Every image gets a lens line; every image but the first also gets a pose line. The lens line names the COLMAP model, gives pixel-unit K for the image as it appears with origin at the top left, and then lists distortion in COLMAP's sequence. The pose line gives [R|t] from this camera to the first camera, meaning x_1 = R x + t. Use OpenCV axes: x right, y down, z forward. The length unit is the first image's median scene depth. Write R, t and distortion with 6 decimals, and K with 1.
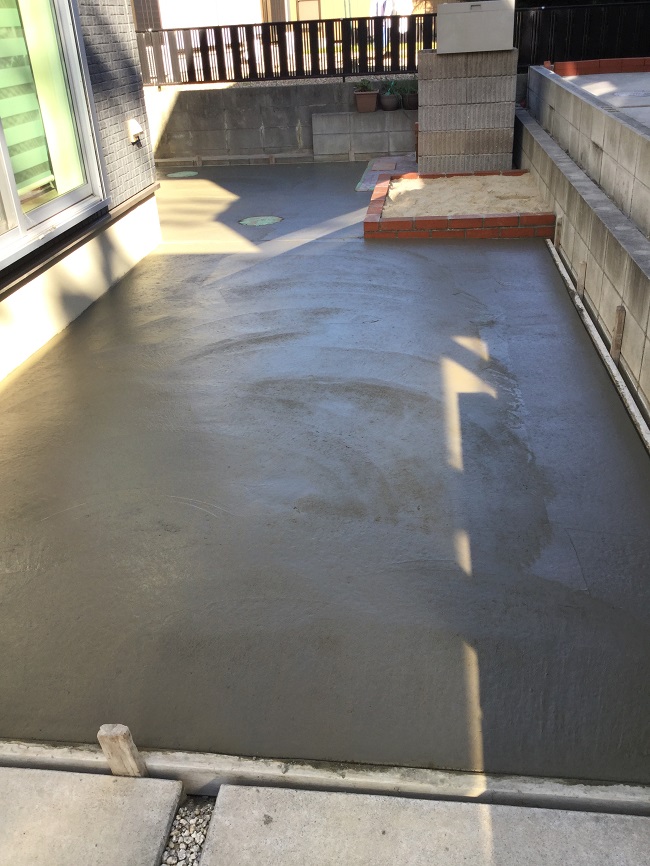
lens RADIAL K [[811.4, 0, 327.3], [0, 811.4, 434.1], [0, 0, 1]] dist [0.003996, 0.000000]
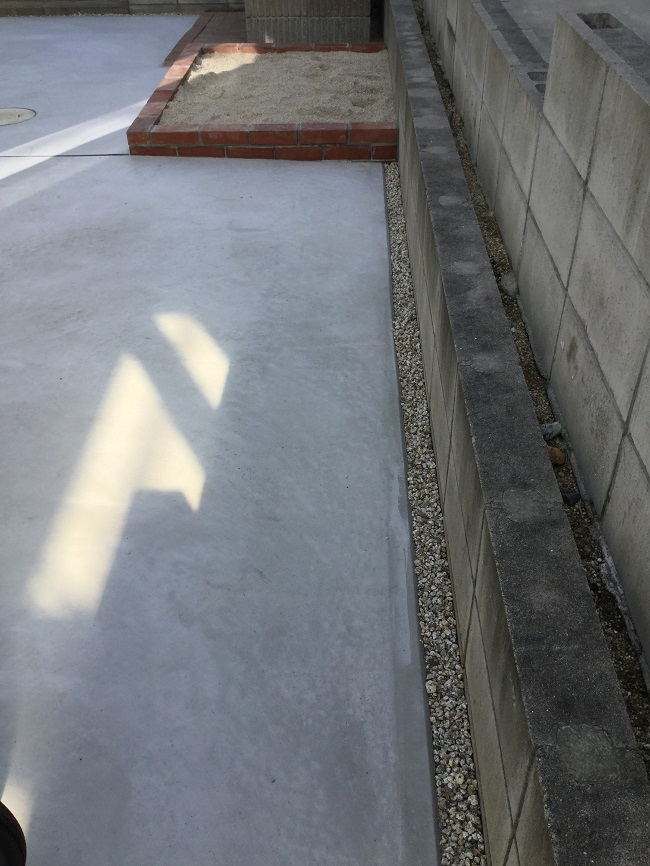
lens RADIAL K [[811.4, 0, 326.4], [0, 811.4, 434.3], [0, 0, 1]] dist [0.003996, 0.000000]
pose [[0.994802, -0.022545, 0.099301, 0.106842], [0.005138, 0.985053, 0.172178, -0.096100], [-0.101698, -0.170772, 0.980048, 0.198924]]
